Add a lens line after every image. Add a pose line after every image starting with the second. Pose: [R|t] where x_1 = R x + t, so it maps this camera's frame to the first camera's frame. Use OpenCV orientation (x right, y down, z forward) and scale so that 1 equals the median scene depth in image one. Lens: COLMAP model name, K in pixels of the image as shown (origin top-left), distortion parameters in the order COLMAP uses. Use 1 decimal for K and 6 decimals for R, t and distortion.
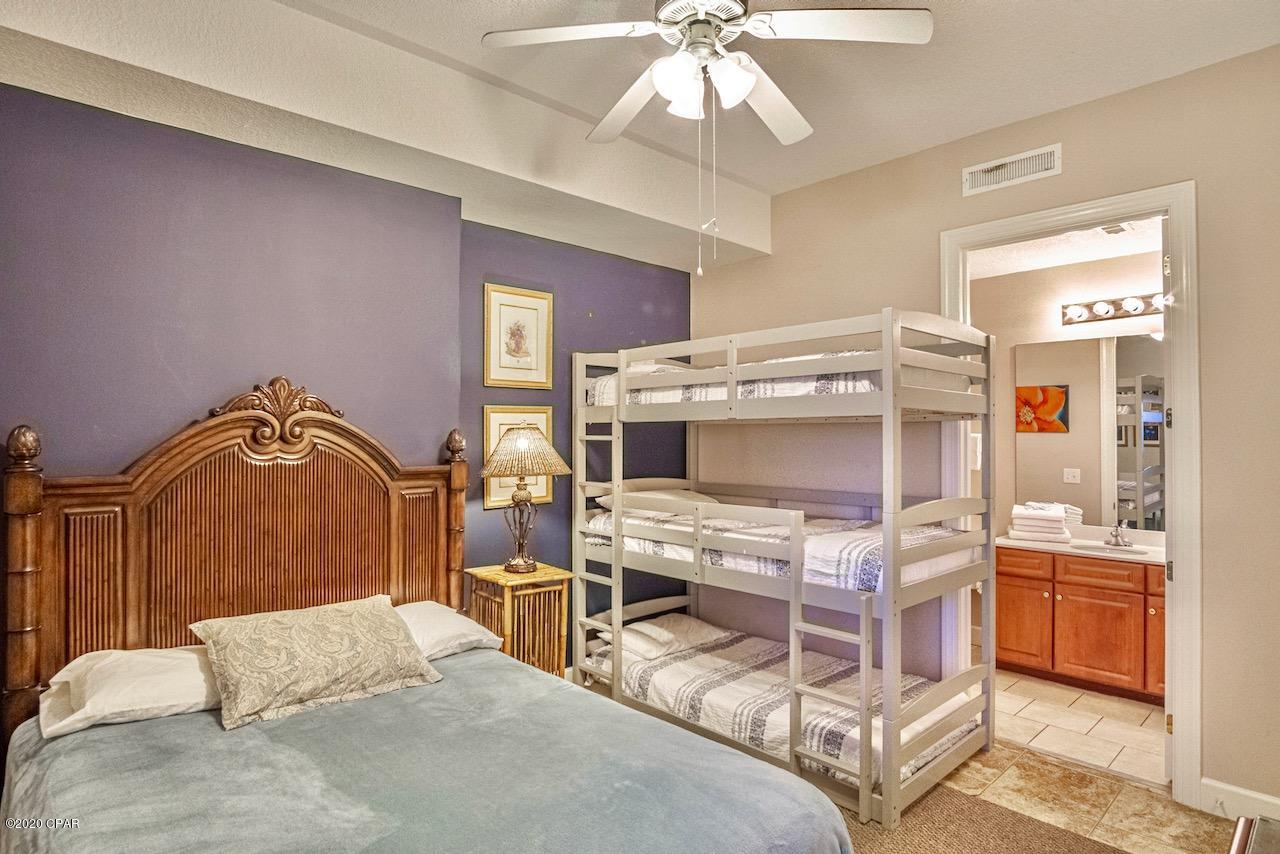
lens RADIAL K [[684.8, 0, 629.1], [0, 684.8, 430.3], [0, 0, 1]] dist [-0.028619, 0.001038]
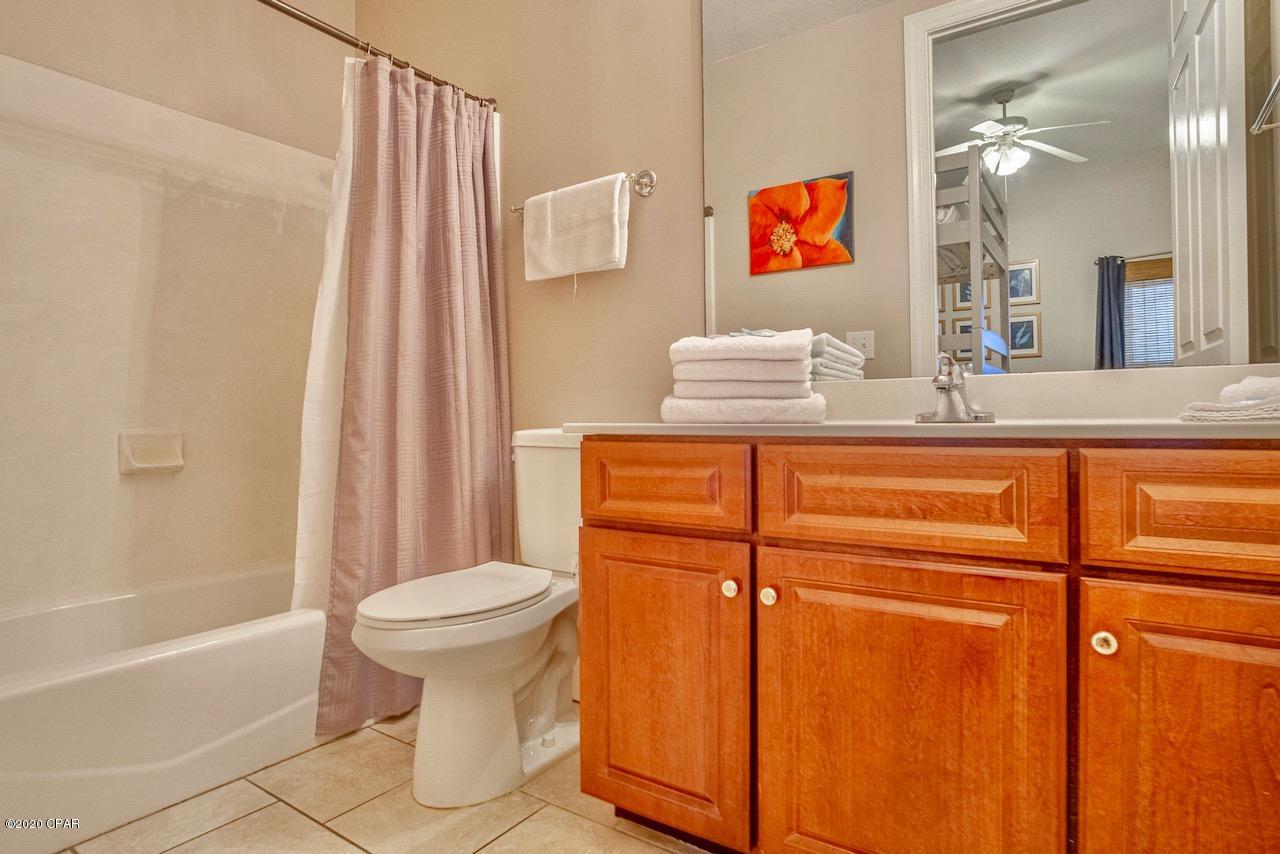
lens RADIAL K [[684.8, 0, 629.1], [0, 684.8, 430.3], [0, 0, 1]] dist [-0.028619, 0.001038]
pose [[0.977648, -0.016546, 0.209596, 0.512422], [0.013420, 0.999777, 0.016327, 0.170780], [-0.209819, -0.013149, 0.977652, 0.725477]]
